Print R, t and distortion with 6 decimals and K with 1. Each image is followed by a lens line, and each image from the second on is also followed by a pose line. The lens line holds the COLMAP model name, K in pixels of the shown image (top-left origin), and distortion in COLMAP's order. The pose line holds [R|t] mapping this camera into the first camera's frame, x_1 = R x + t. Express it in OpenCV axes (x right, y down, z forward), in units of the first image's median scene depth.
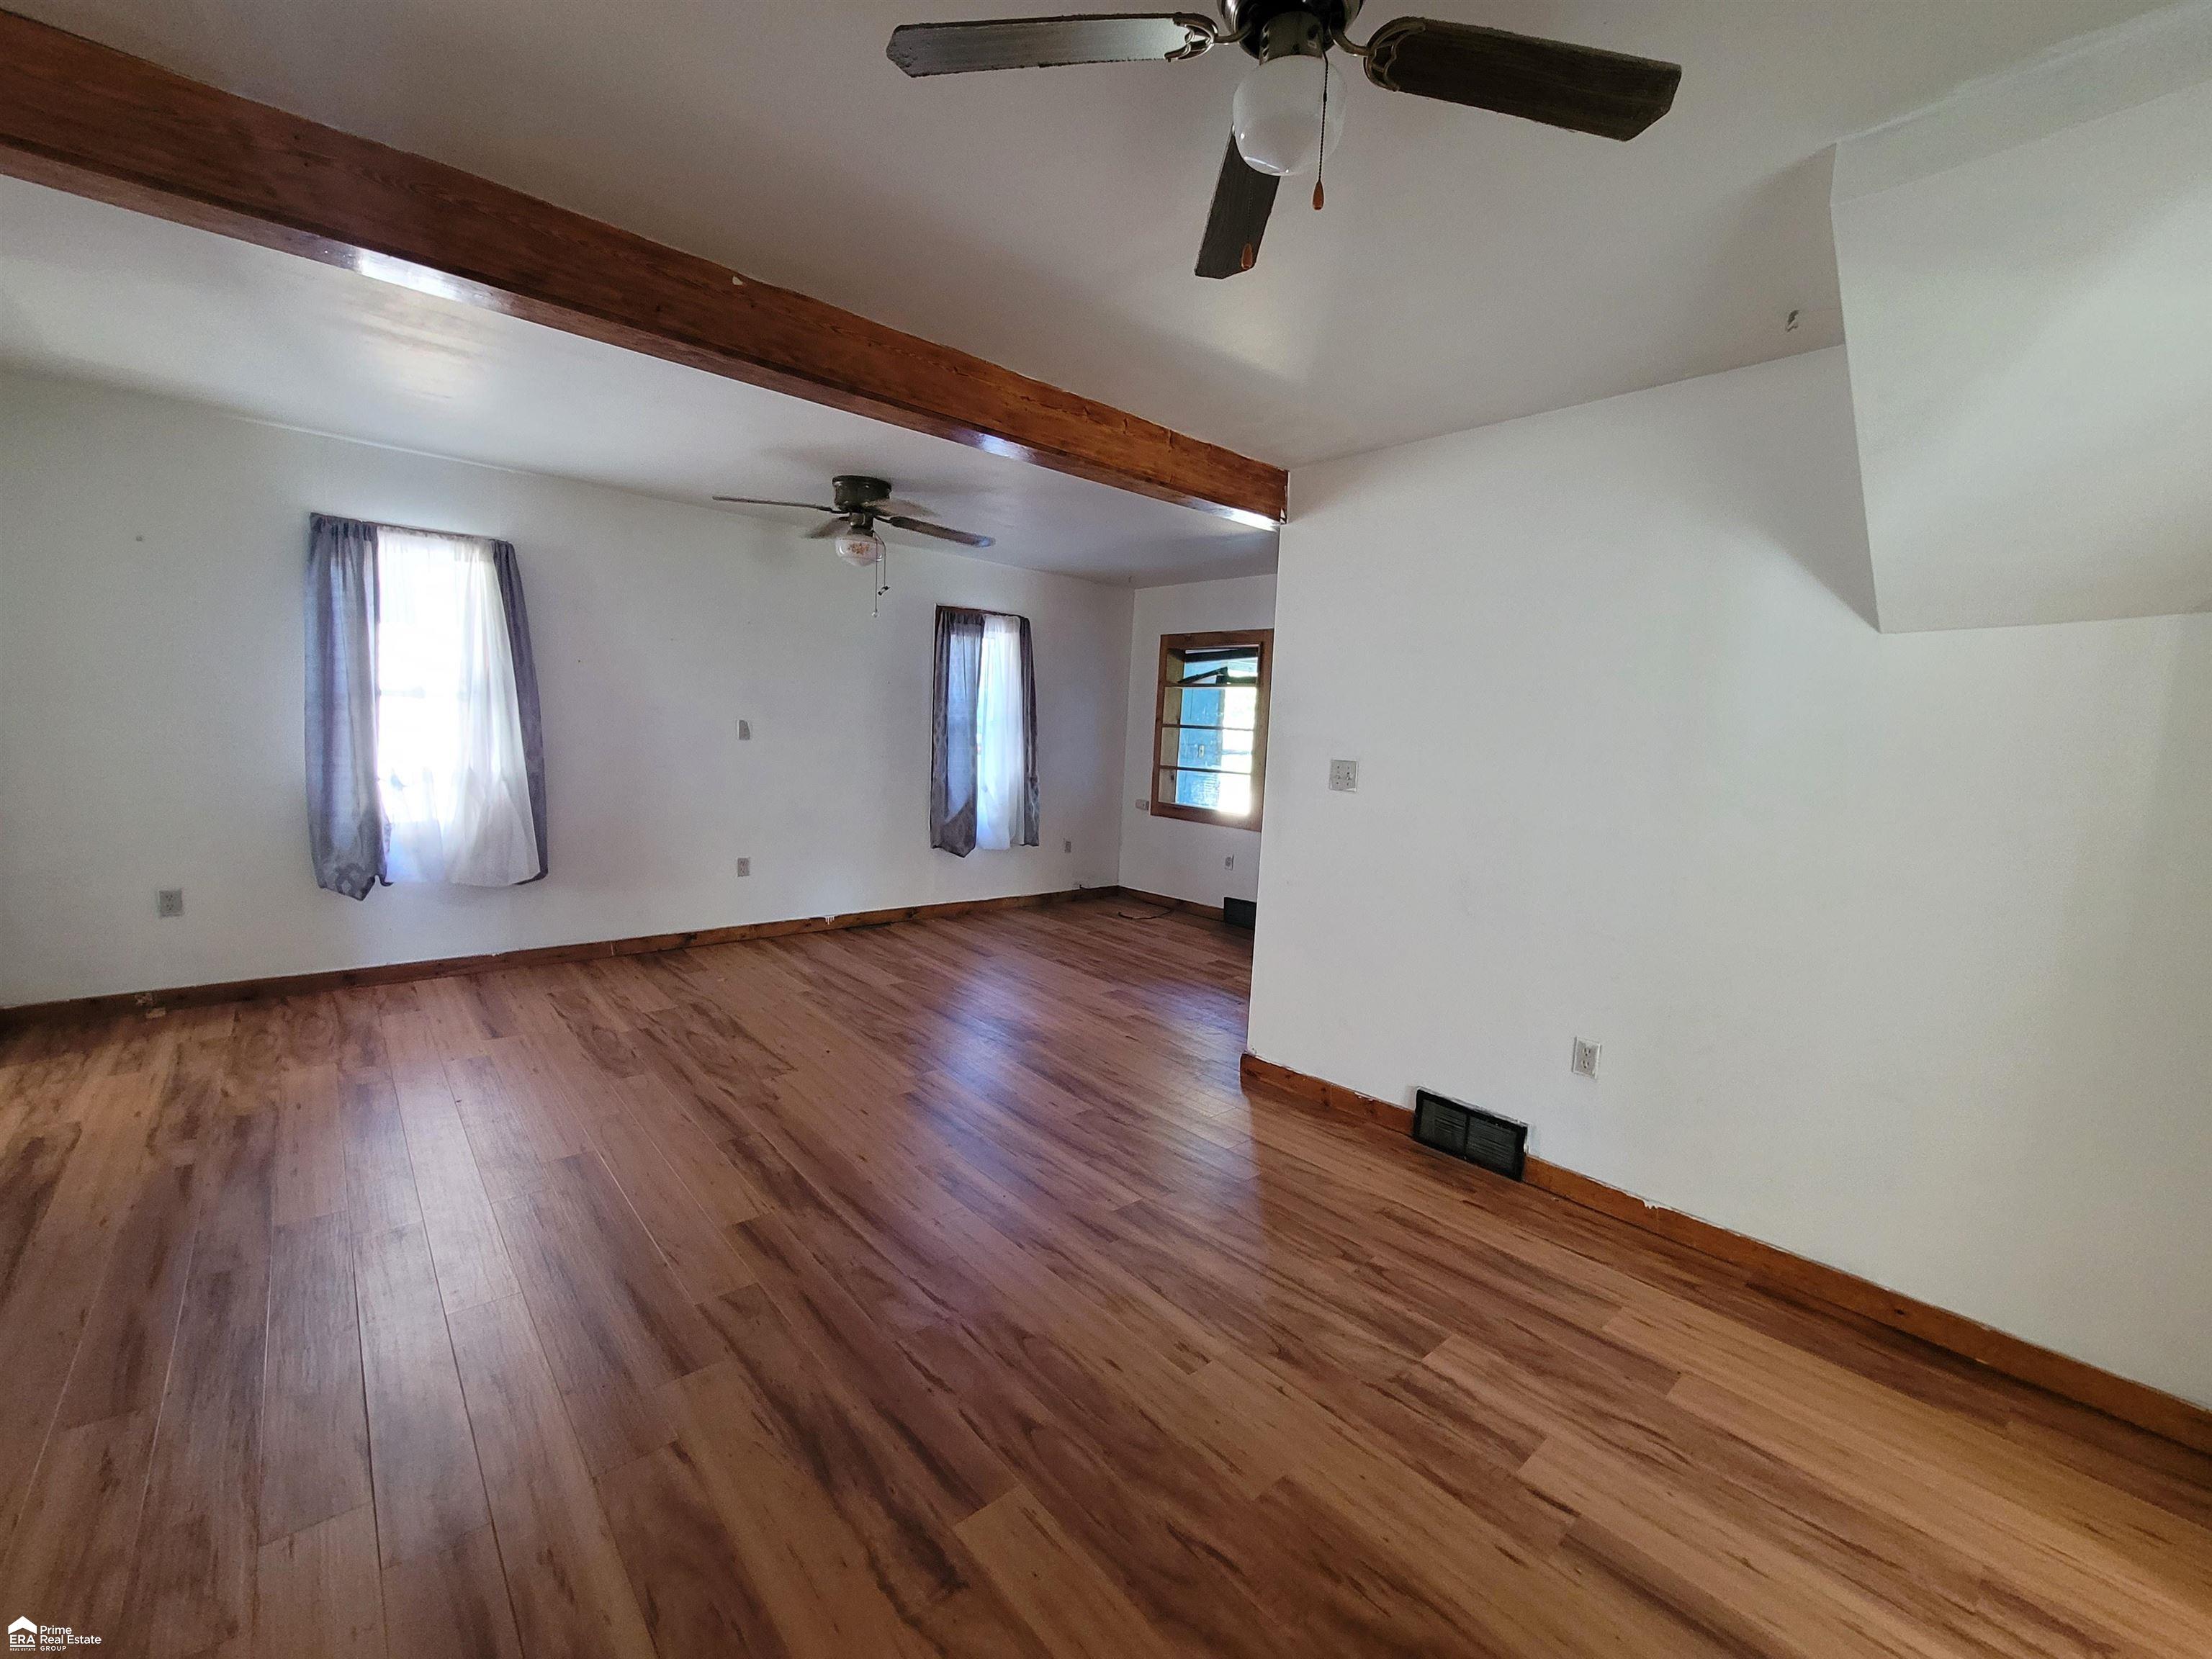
lens RADIAL K [[903.5, 0, 1130.9], [0, 903.5, 822.9], [0, 0, 1]] dist [0.003830, -0.003069]
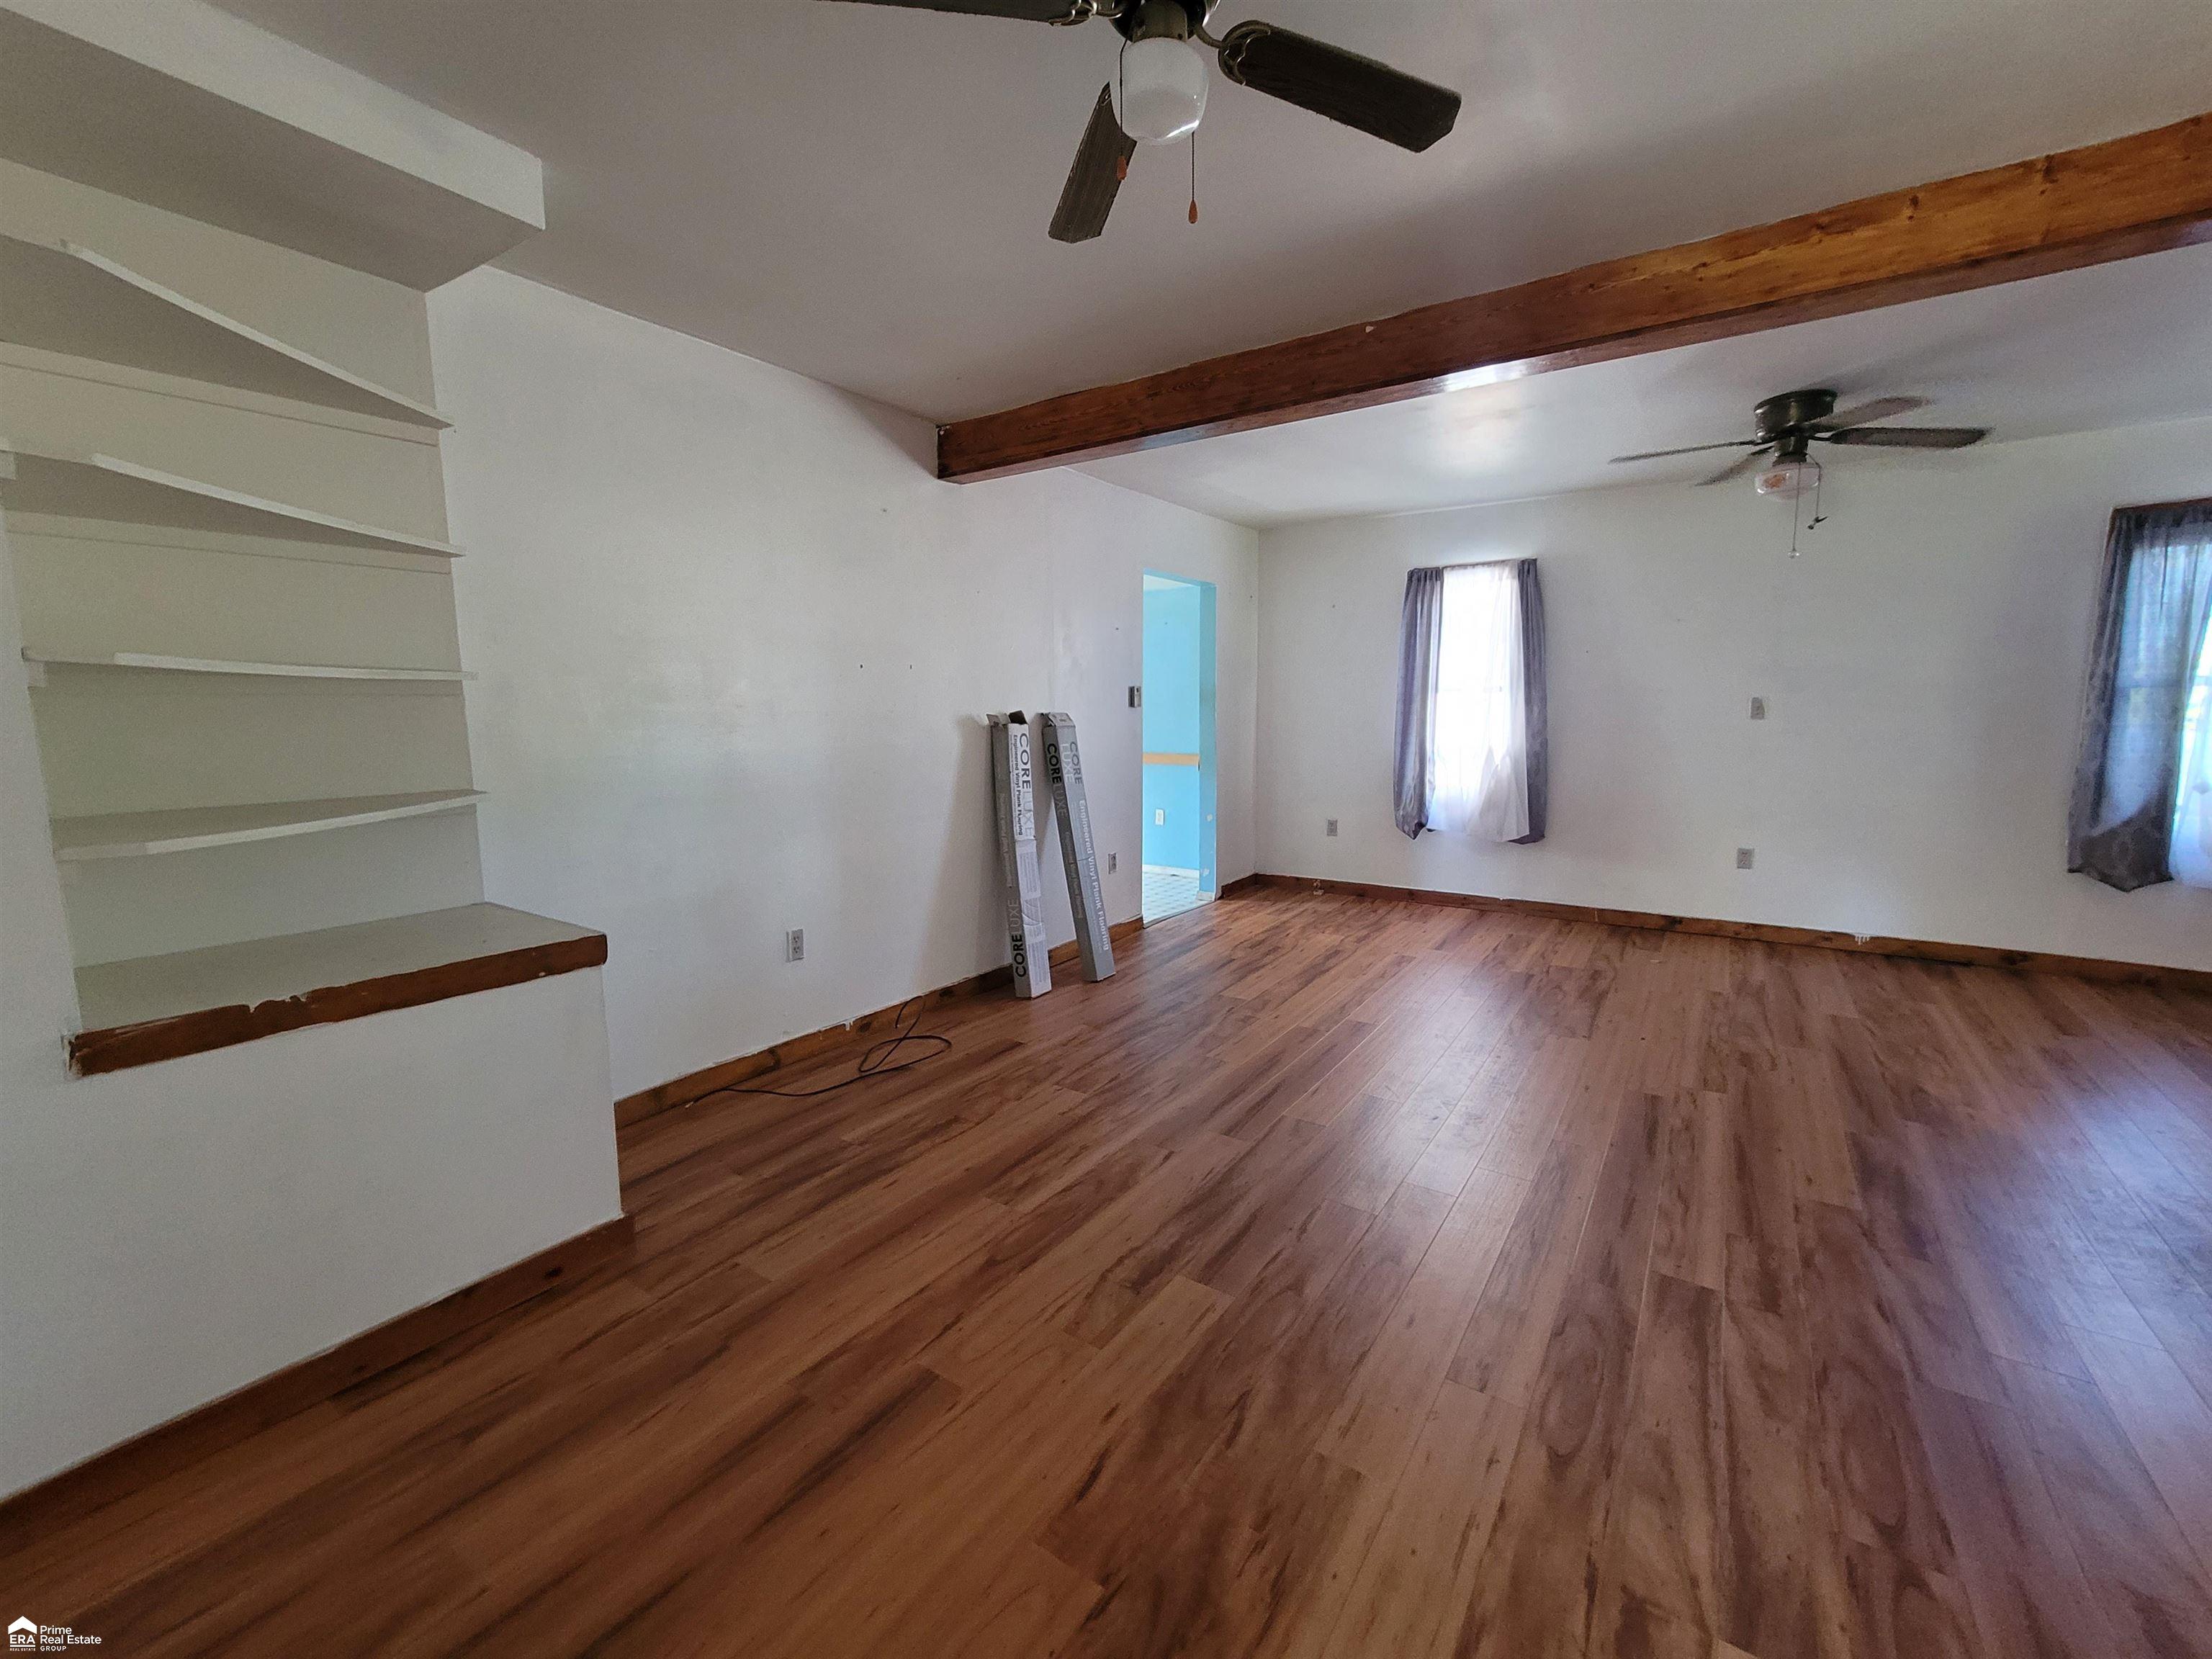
lens RADIAL K [[903.5, 0, 1130.9], [0, 903.5, 822.9], [0, 0, 1]] dist [0.003830, -0.003069]
pose [[0.246661, 0.070475, -0.966536, 0.405930], [-0.085719, 0.995030, 0.050678, 0.026756], [0.965303, 0.070350, 0.251477, 0.224686]]
